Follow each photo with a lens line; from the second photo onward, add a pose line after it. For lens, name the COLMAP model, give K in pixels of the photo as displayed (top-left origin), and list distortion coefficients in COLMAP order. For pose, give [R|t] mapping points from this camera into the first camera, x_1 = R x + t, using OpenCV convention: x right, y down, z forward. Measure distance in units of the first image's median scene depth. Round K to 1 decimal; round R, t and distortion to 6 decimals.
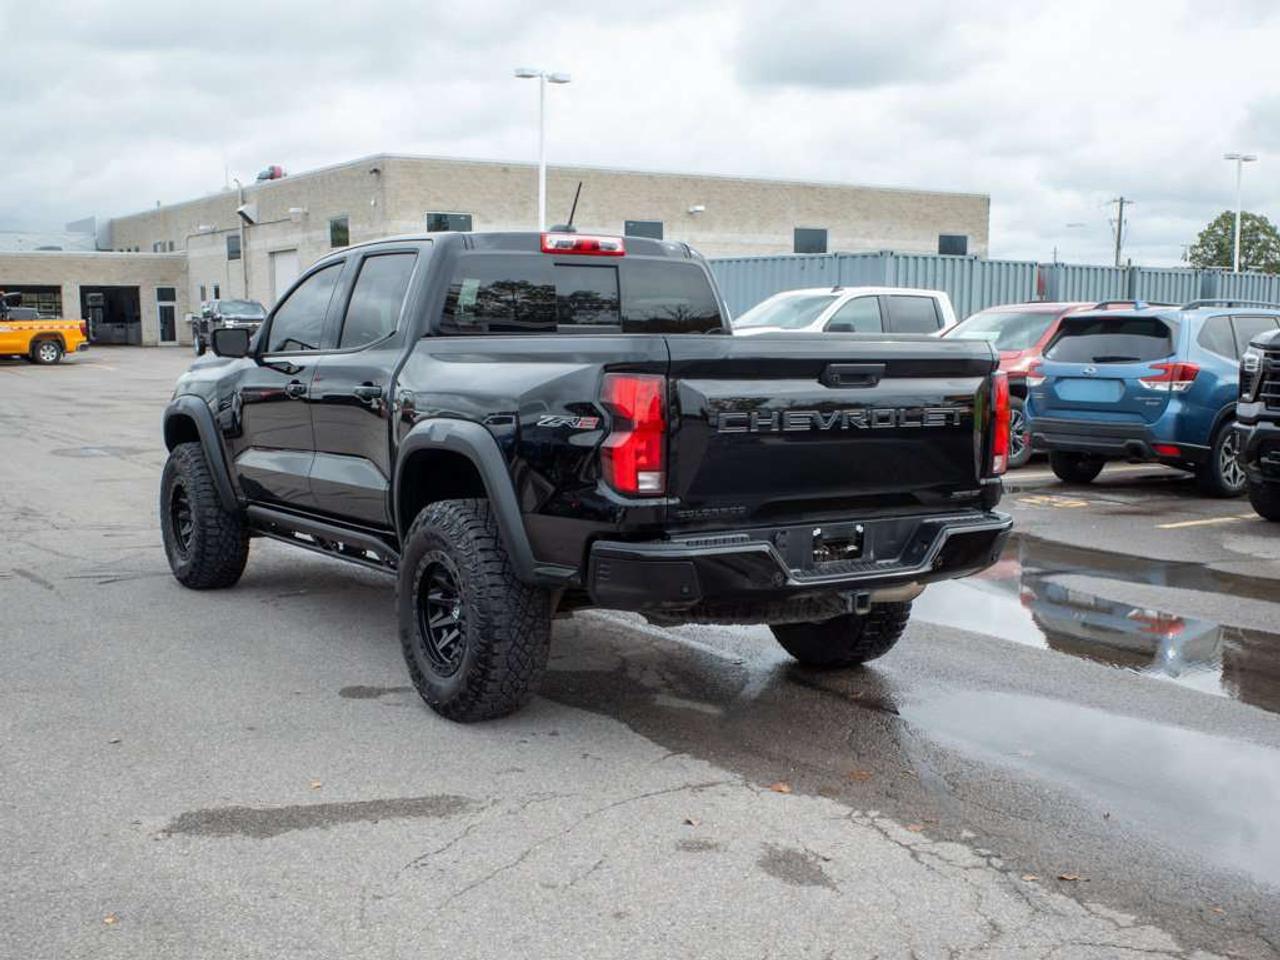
lens RADIAL K [[1474.6, 0, 667.6], [0, 1474.6, 520.6], [0, 0, 1]] dist [-0.041375, 0.000000]
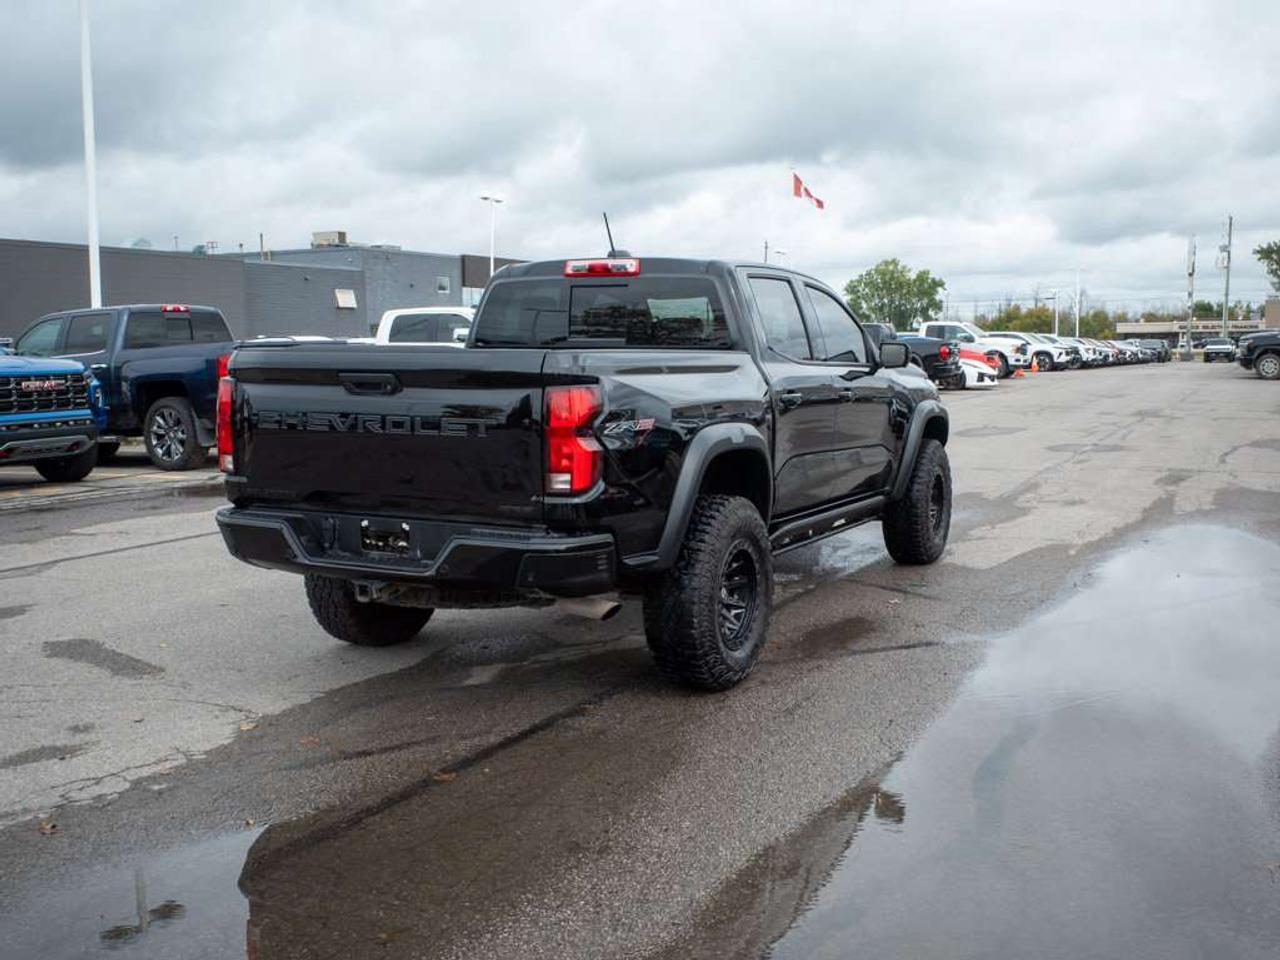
lens RADIAL K [[1296.9, 0, 679.5], [0, 1296.9, 453.6], [0, 0, 1]] dist [-0.032516, 0.000000]
pose [[0.527882, 0.072476, -0.846220, 0.239104], [-0.108201, 0.993973, 0.017633, -0.019896], [0.842397, 0.082254, 0.532543, 0.152630]]
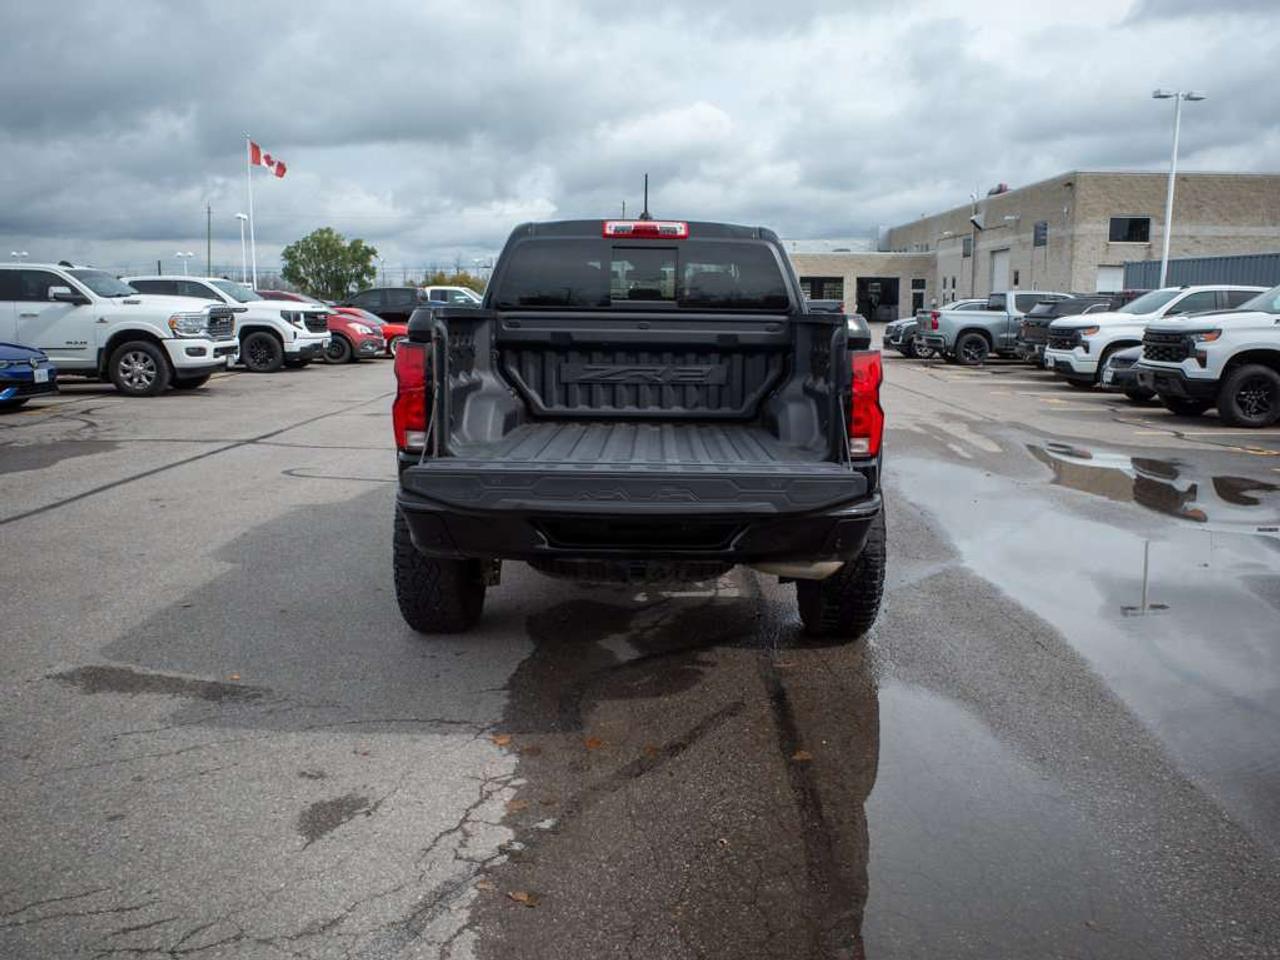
lens RADIAL K [[1144.0, 0, 707.2], [0, 1144.0, 454.9], [0, 0, 1]] dist [-0.044176, 0.038374]
pose [[0.854400, 0.074481, -0.514250, 0.127976], [-0.077054, 0.996893, 0.016364, -0.009405], [0.513870, 0.025644, 0.857484, 0.079163]]
